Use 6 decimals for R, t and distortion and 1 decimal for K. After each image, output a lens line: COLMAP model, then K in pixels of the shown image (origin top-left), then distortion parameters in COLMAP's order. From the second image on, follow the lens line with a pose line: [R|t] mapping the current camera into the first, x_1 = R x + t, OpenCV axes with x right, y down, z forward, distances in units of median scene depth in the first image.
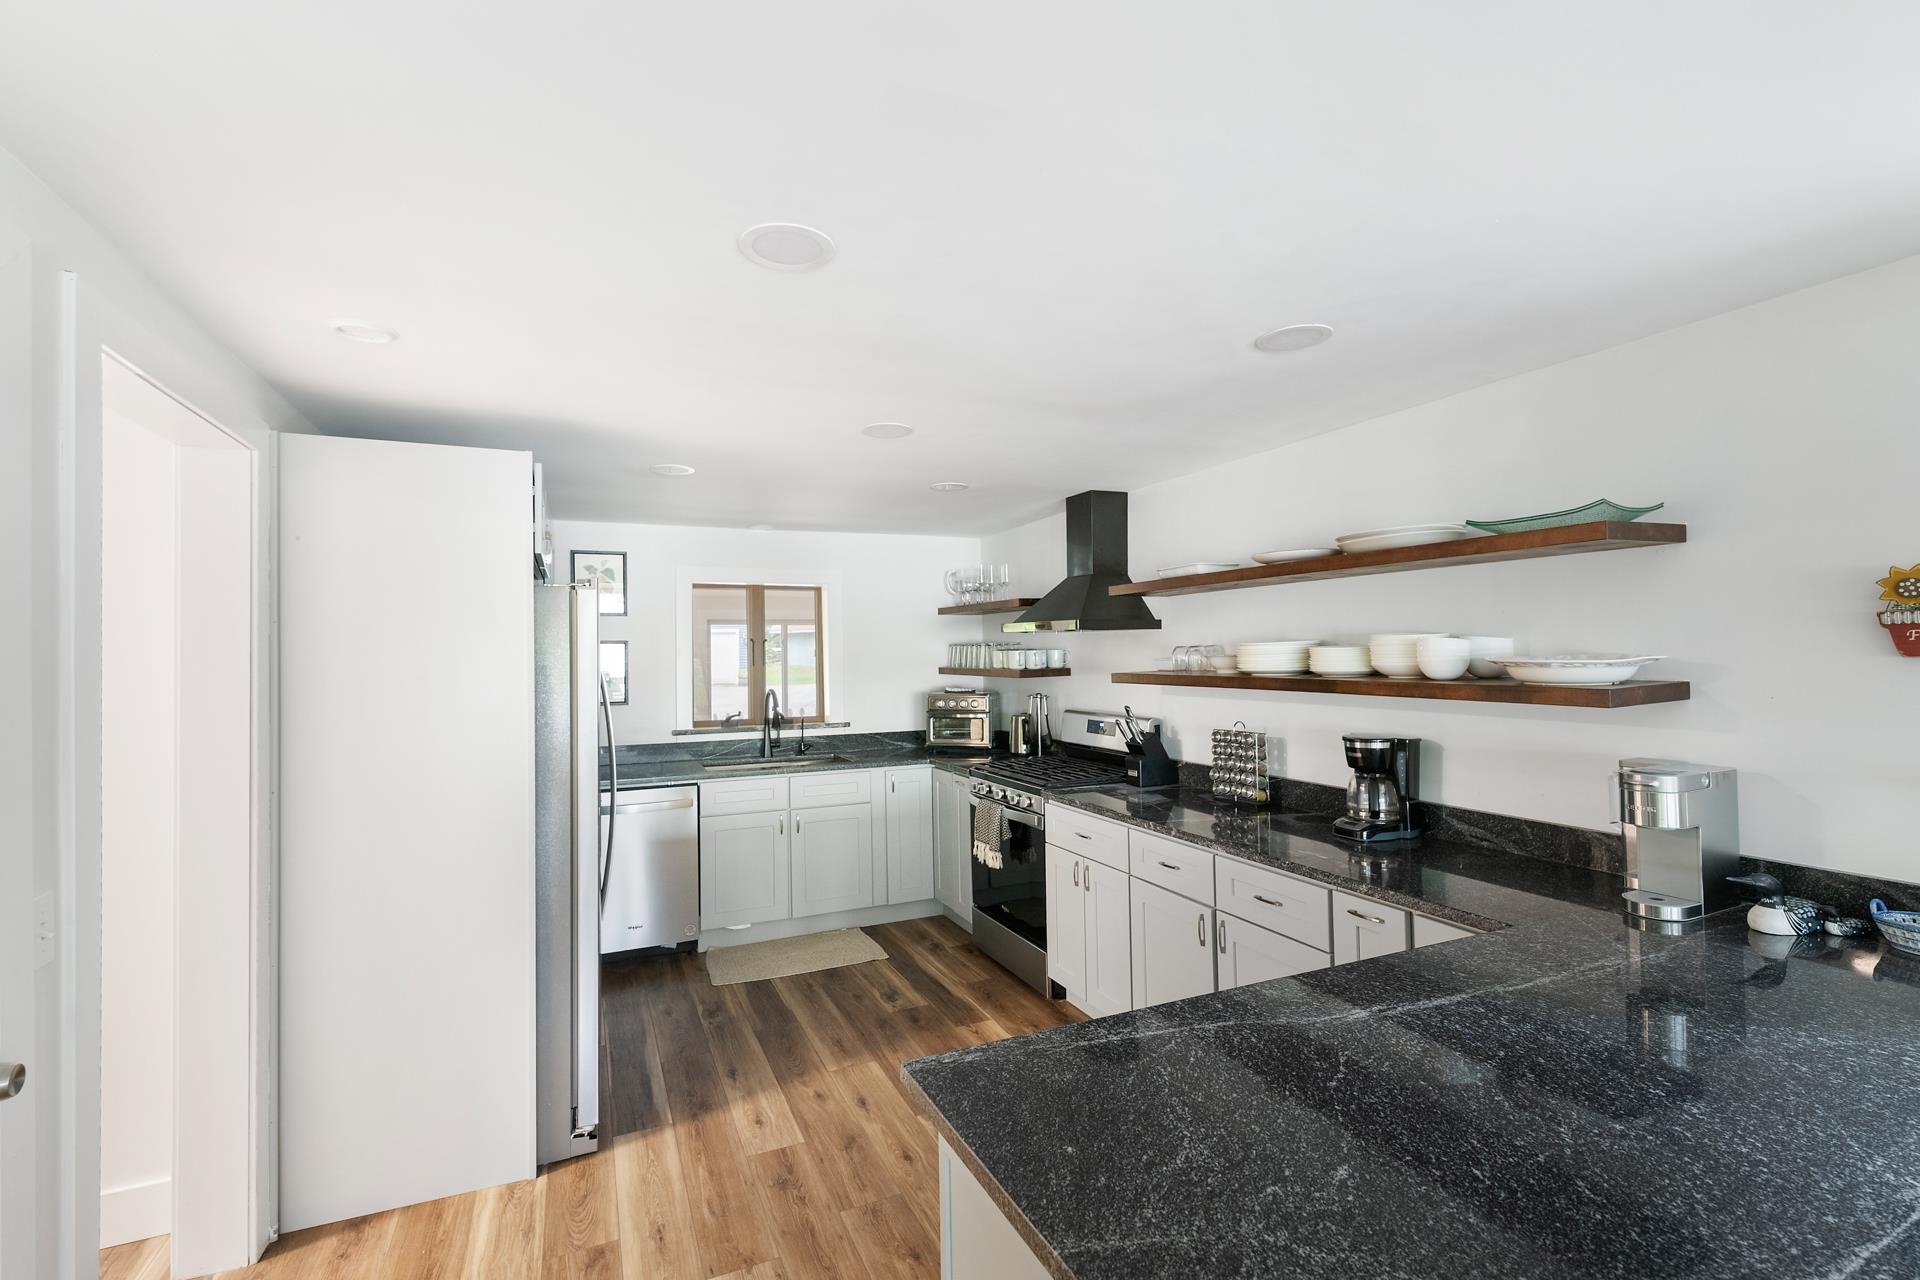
lens RADIAL K [[864.5, 0, 959.5], [0, 864.5, 643.1], [0, 0, 1]] dist [-0.003306, -0.004388]
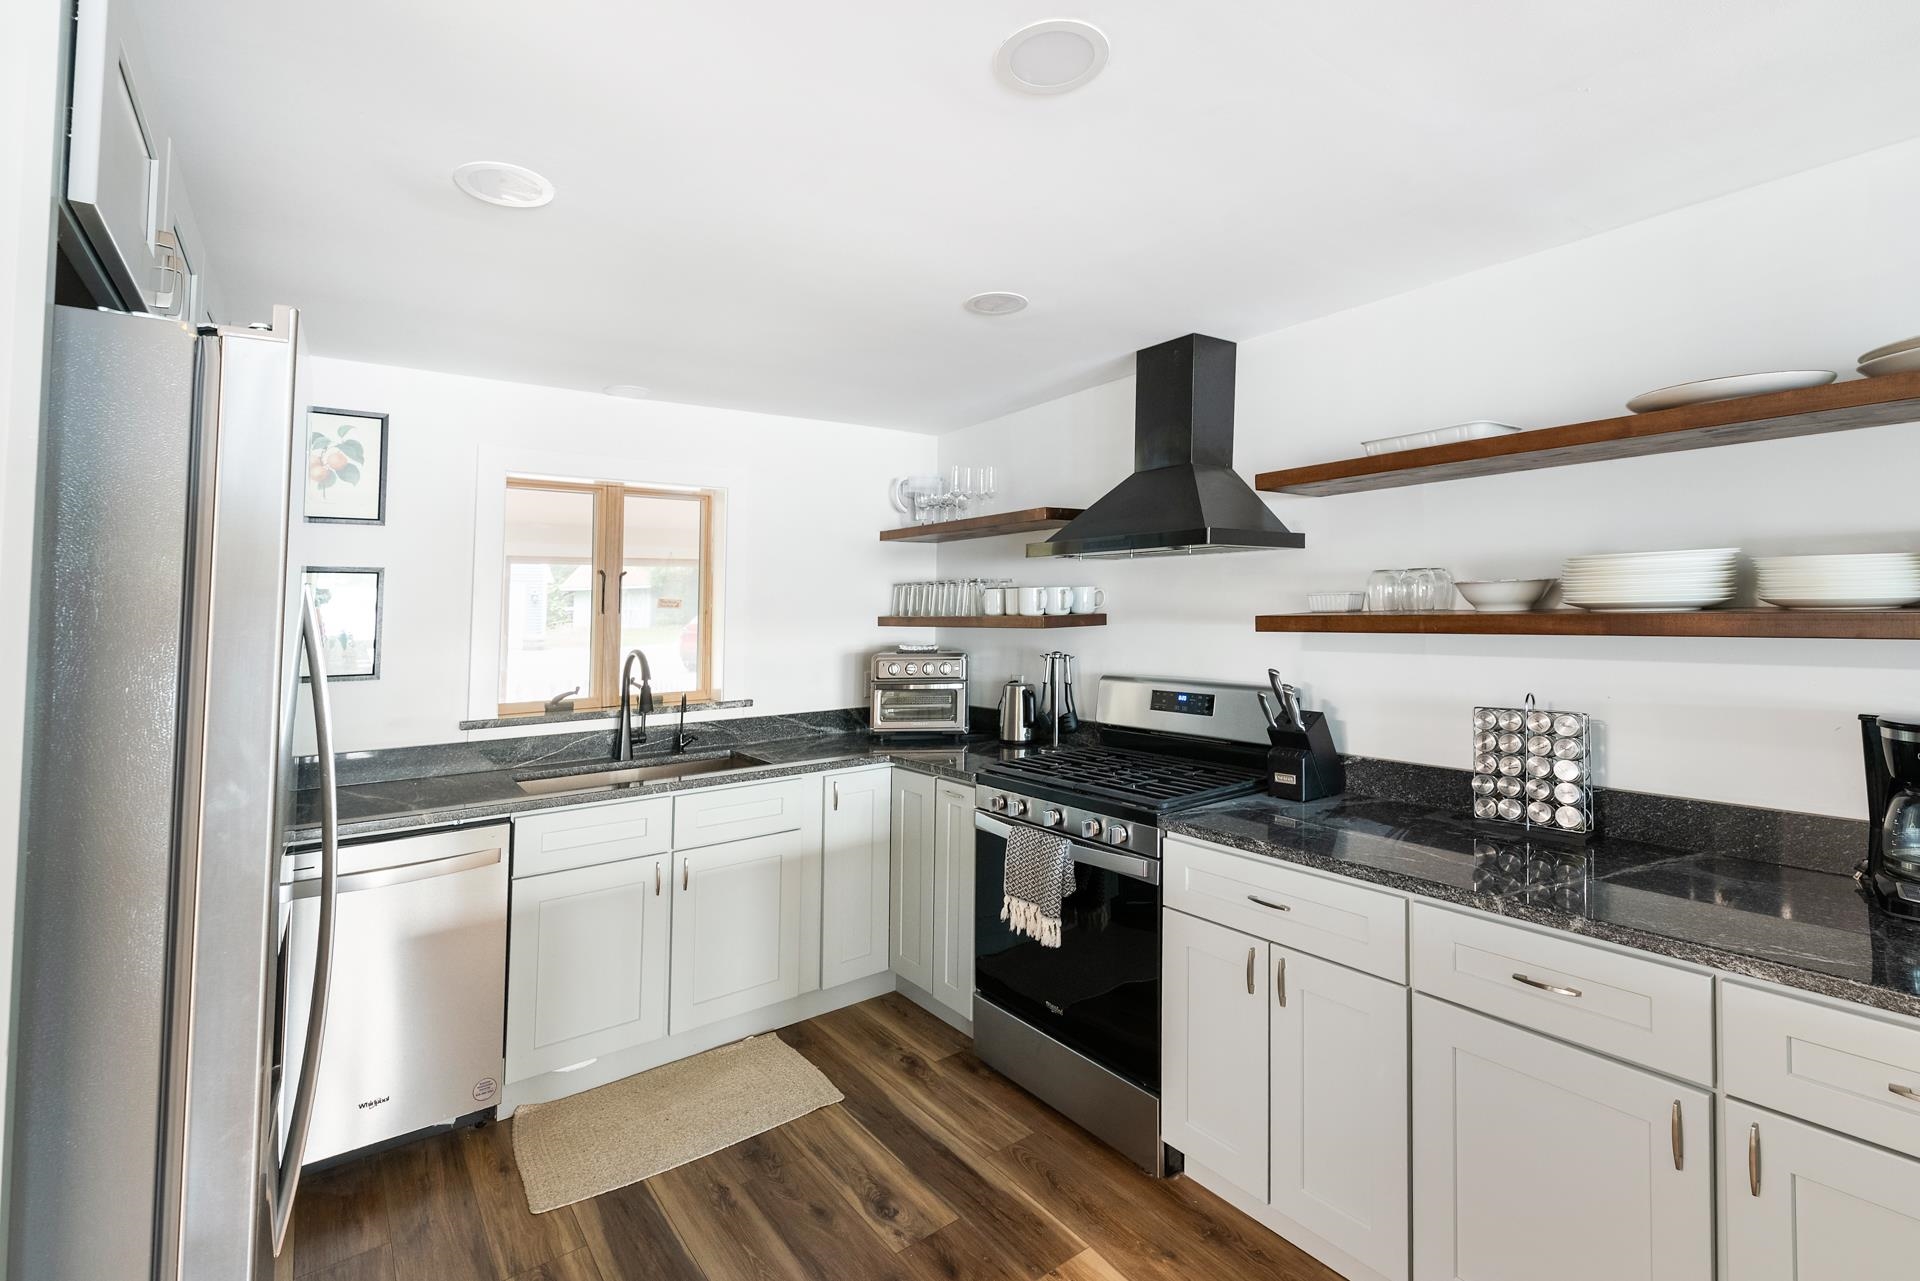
lens RADIAL K [[864.5, 0, 948.6], [0, 864.5, 545.6], [0, 0, 1]] dist [-0.003306, -0.004388]
pose [[0.978392, 0.015019, 0.206214, -0.146129], [-0.000823, 0.997633, -0.068753, 0.024651], [-0.206759, 0.067098, 0.976088, 0.393795]]
